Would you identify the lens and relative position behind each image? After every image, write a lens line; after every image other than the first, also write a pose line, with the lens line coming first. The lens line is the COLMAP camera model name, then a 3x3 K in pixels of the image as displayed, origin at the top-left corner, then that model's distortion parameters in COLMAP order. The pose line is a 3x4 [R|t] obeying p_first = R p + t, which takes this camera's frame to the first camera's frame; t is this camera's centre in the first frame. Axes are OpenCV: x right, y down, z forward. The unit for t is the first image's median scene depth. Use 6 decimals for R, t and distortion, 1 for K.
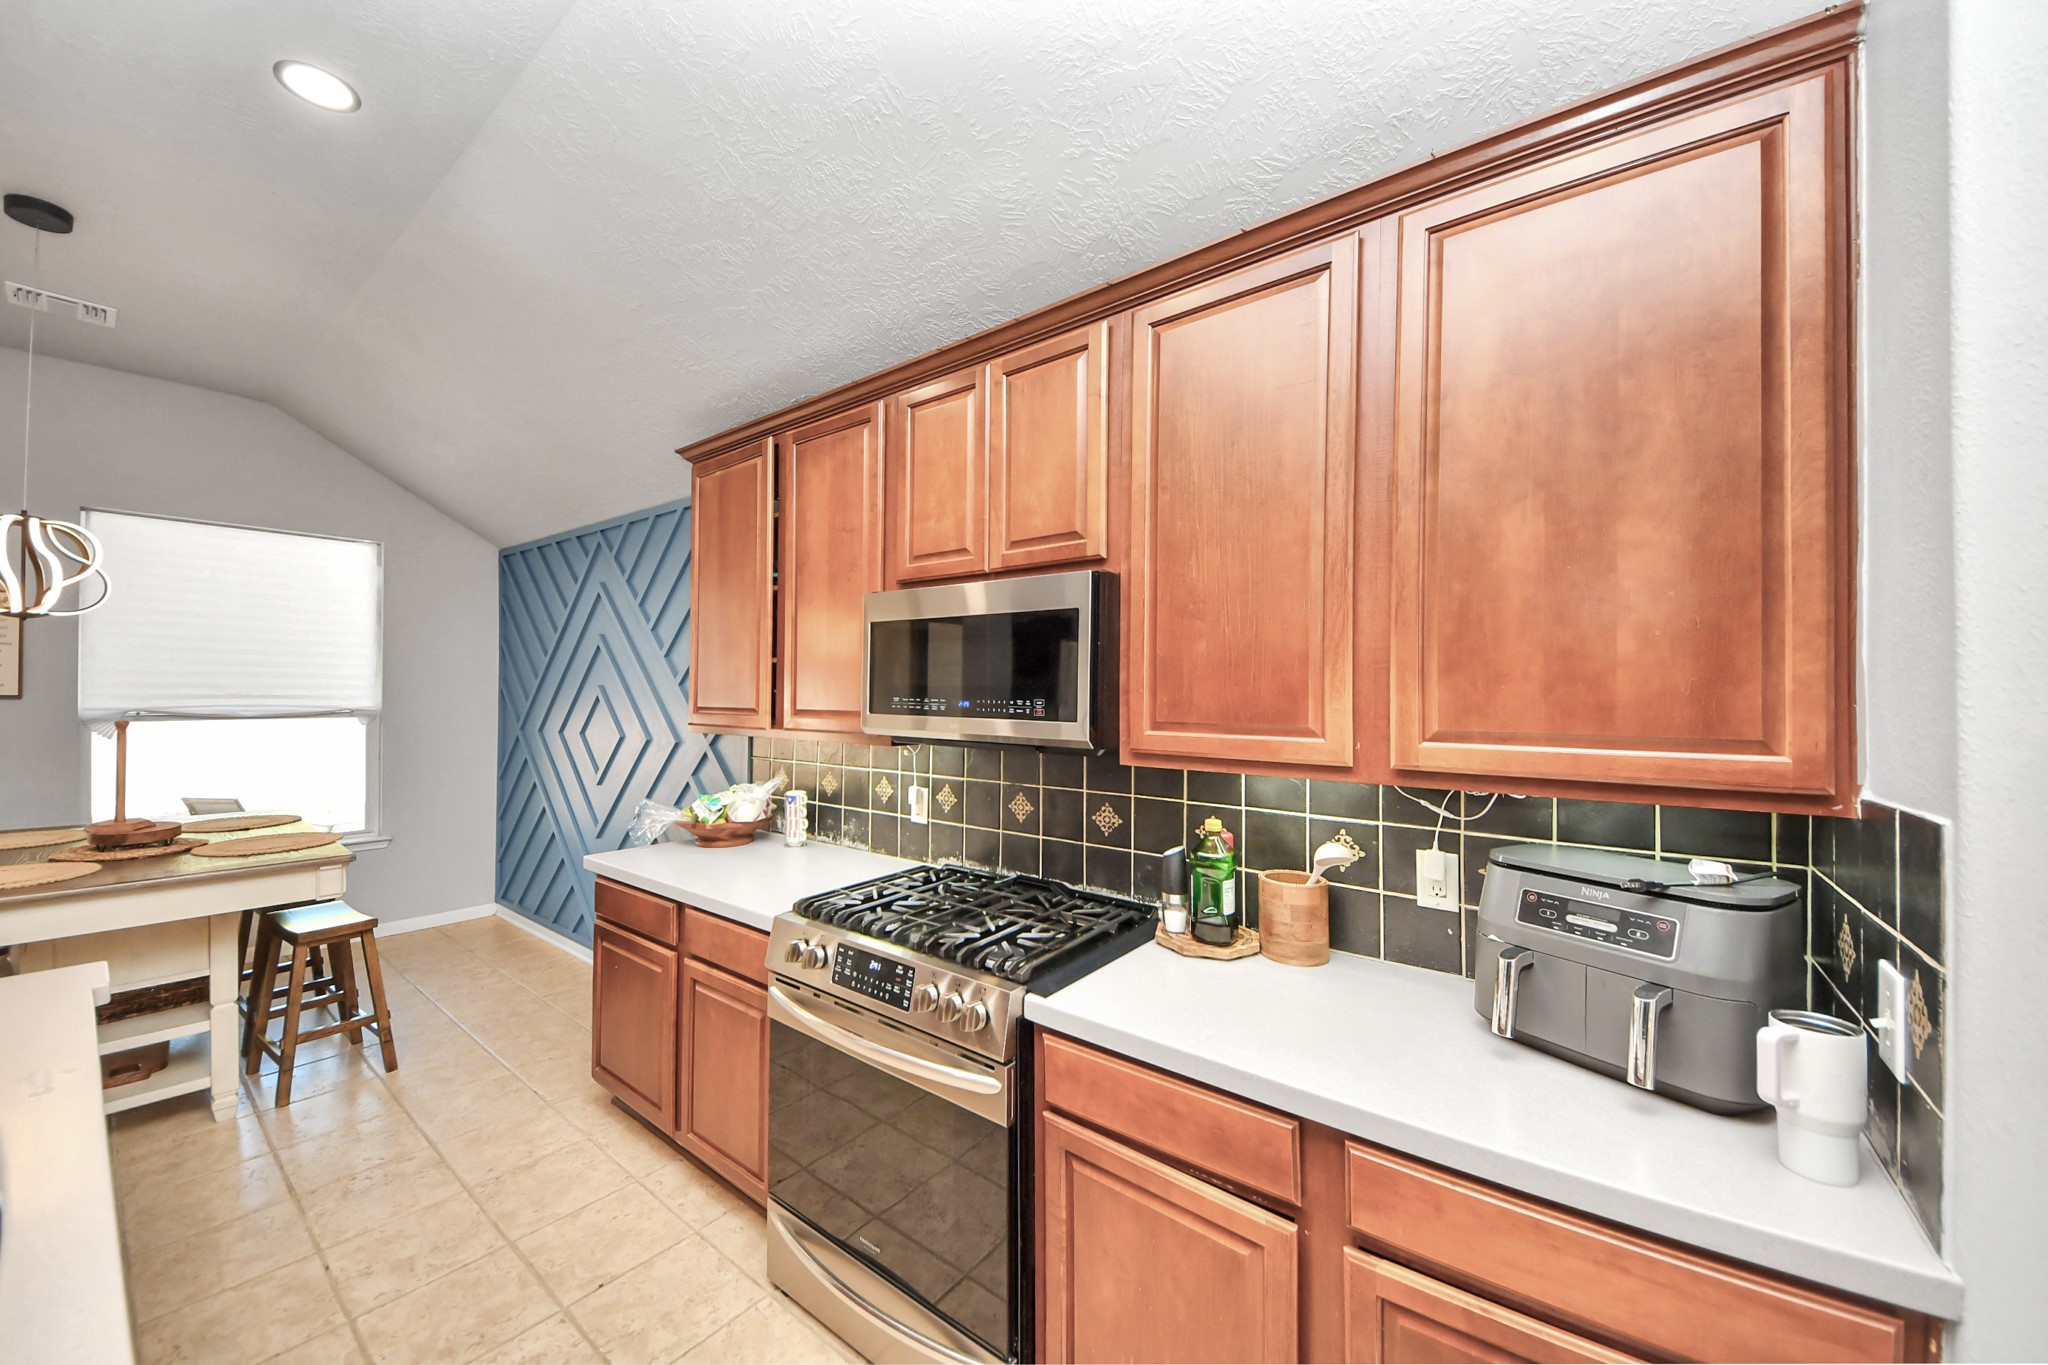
lens RADIAL K [[724.4, 0, 1009.0], [0, 724.4, 684.9], [0, 0, 1]] dist [0.043170, -0.024809]
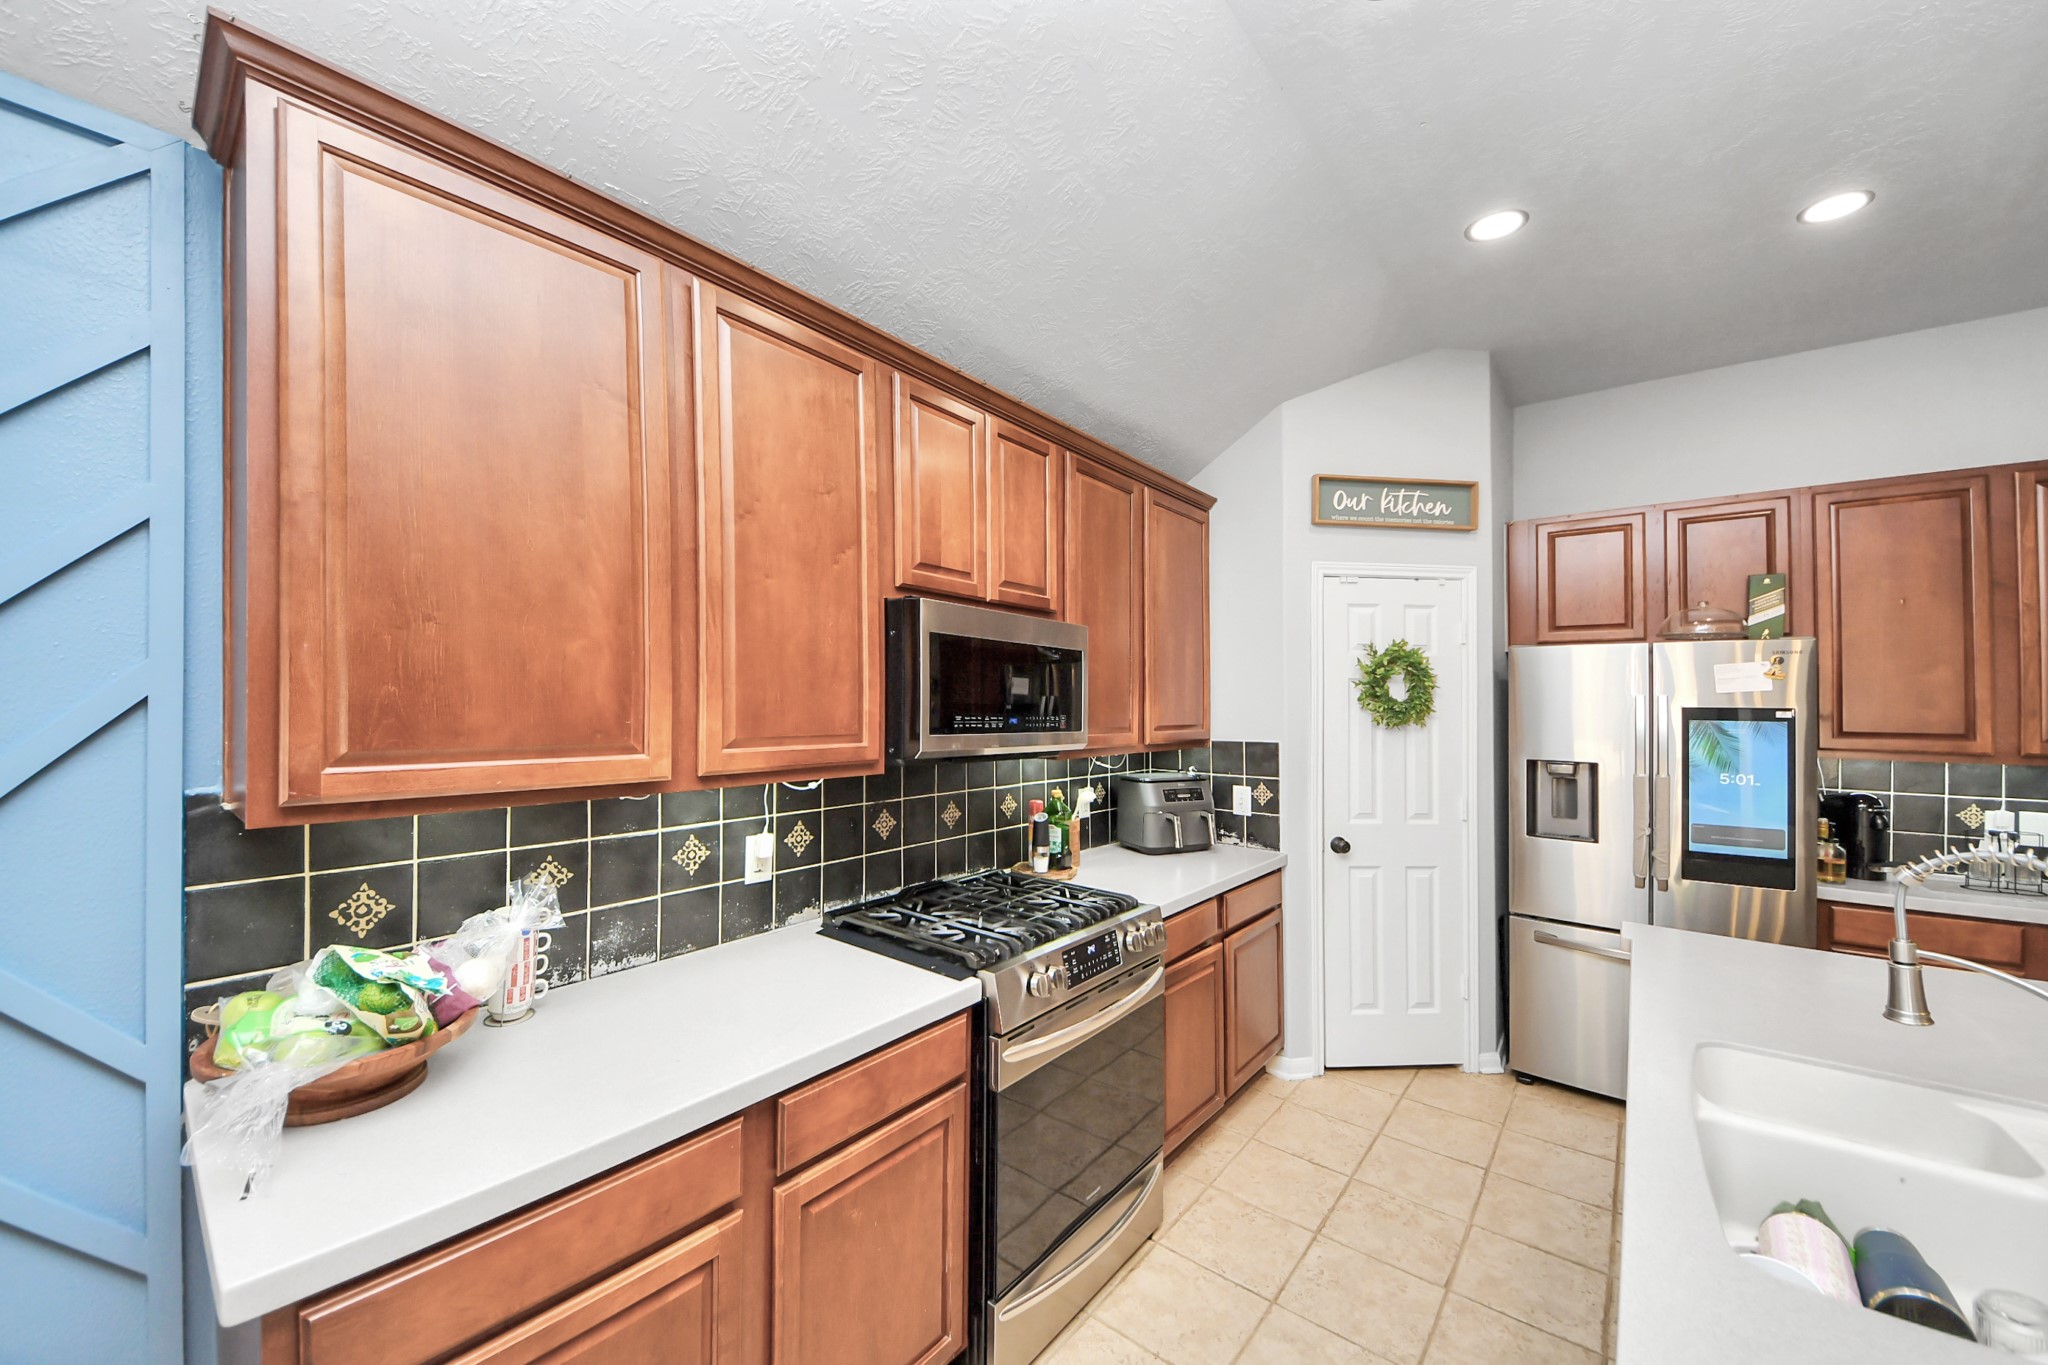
lens RADIAL K [[748.7, 0, 997.2], [0, 748.7, 690.0], [0, 0, 1]] dist [0.032880, -0.018235]
pose [[0.034400, 0.011593, 0.999341, -1.123658], [-0.020511, 0.999730, -0.010892, -0.008524], [-0.999198, -0.020123, 0.034628, 0.904977]]
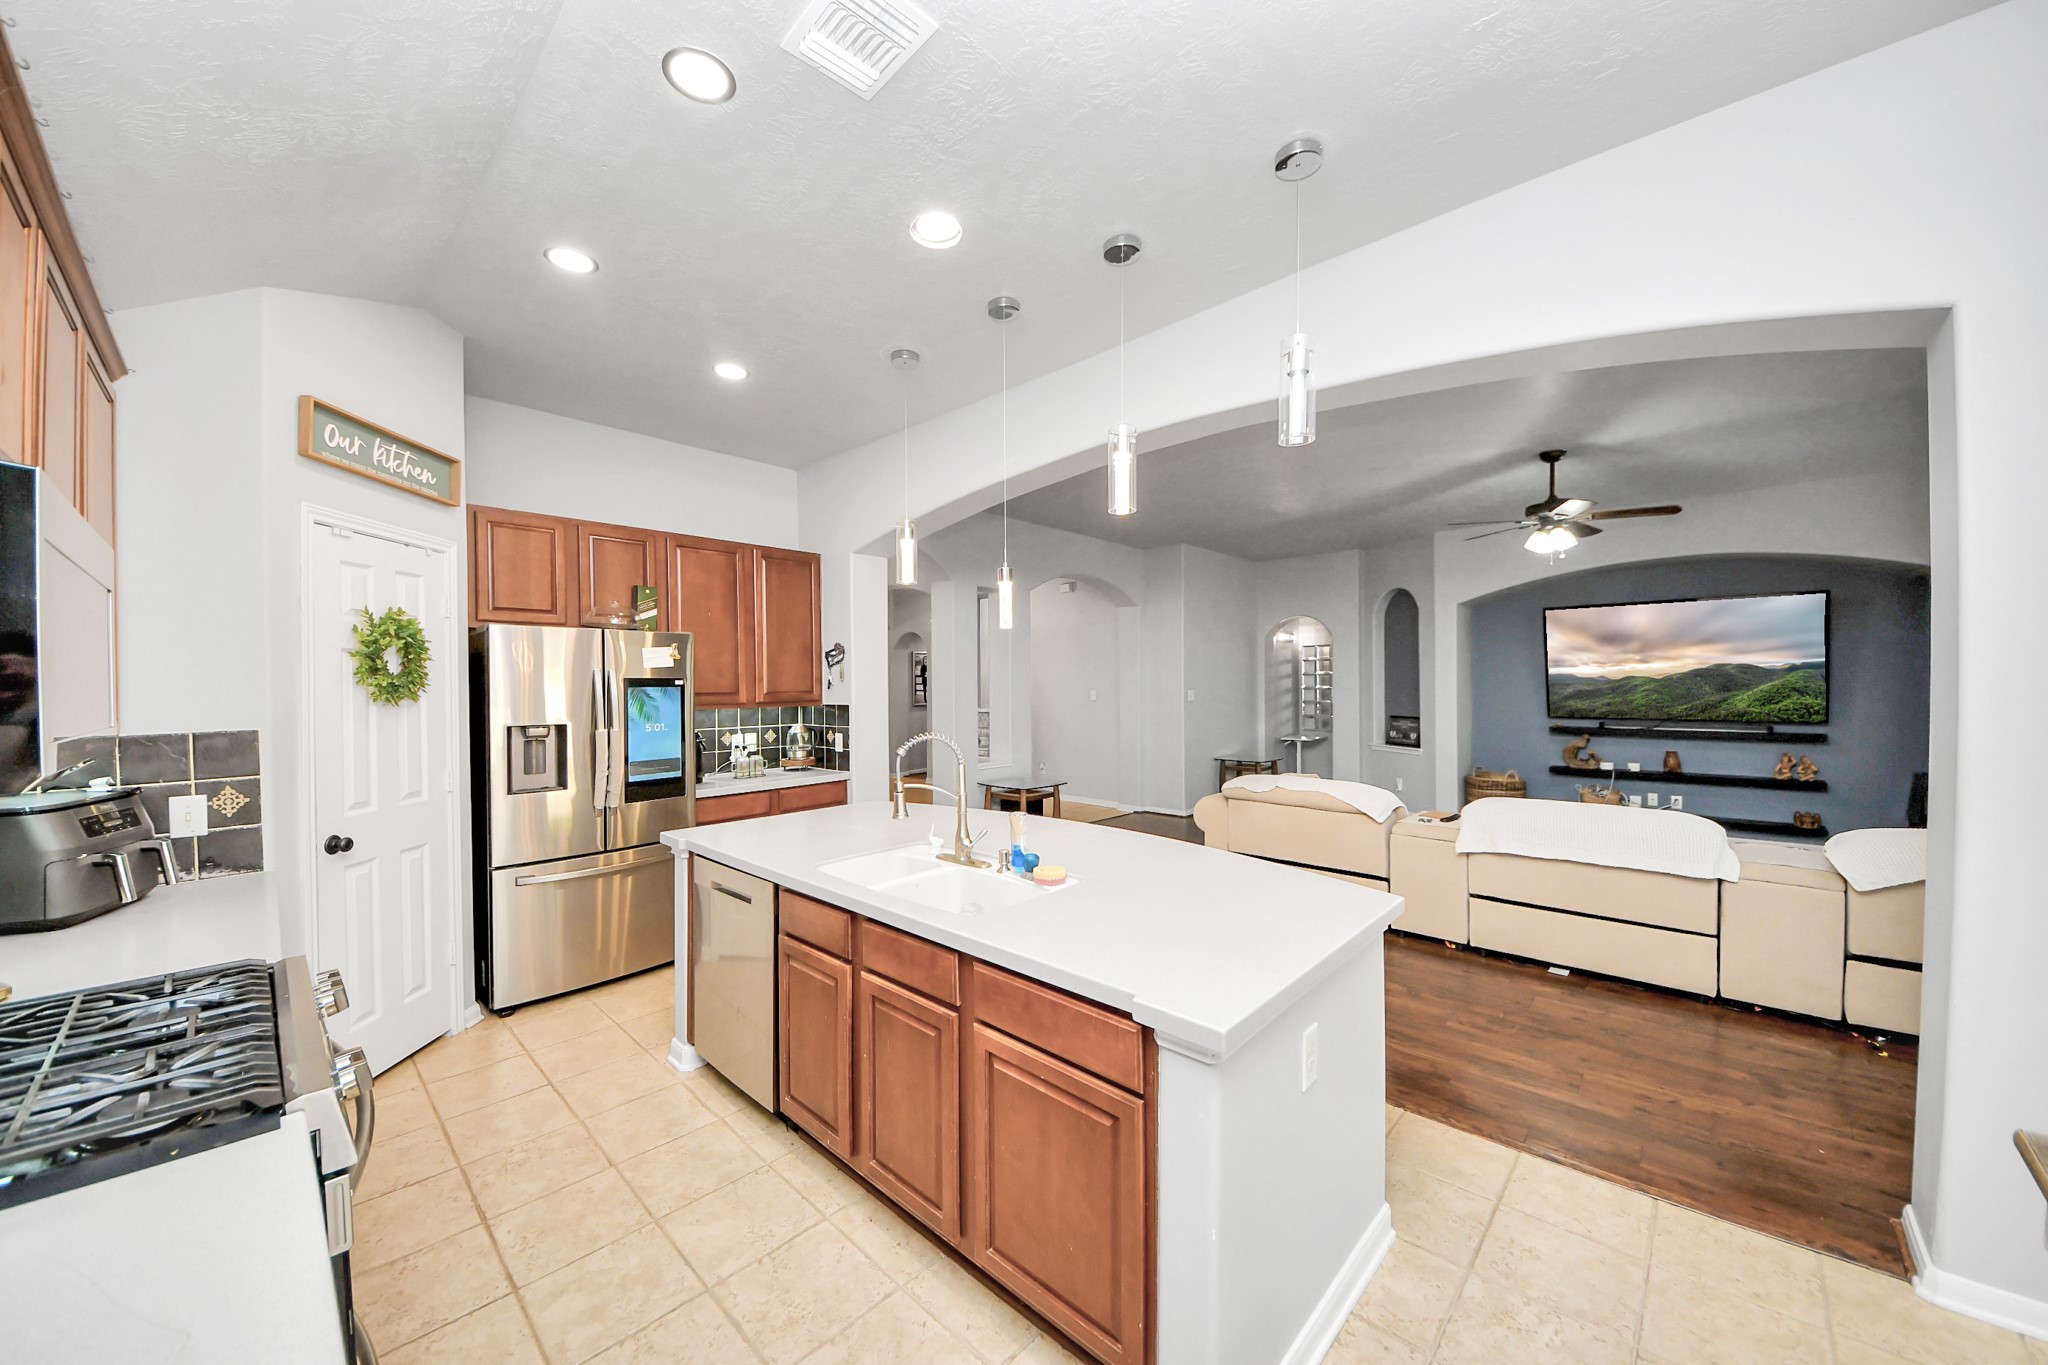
lens RADIAL K [[709.0, 0, 1026.8], [0, 709.0, 684.1], [0, 0, 1]] dist [0.018607, -0.014805]
pose [[-0.996635, 0.000199, 0.081972, -0.843038], [-0.000063, 0.999995, -0.003193, 0.003106], [-0.081973, -0.003188, -0.996629, 1.396844]]
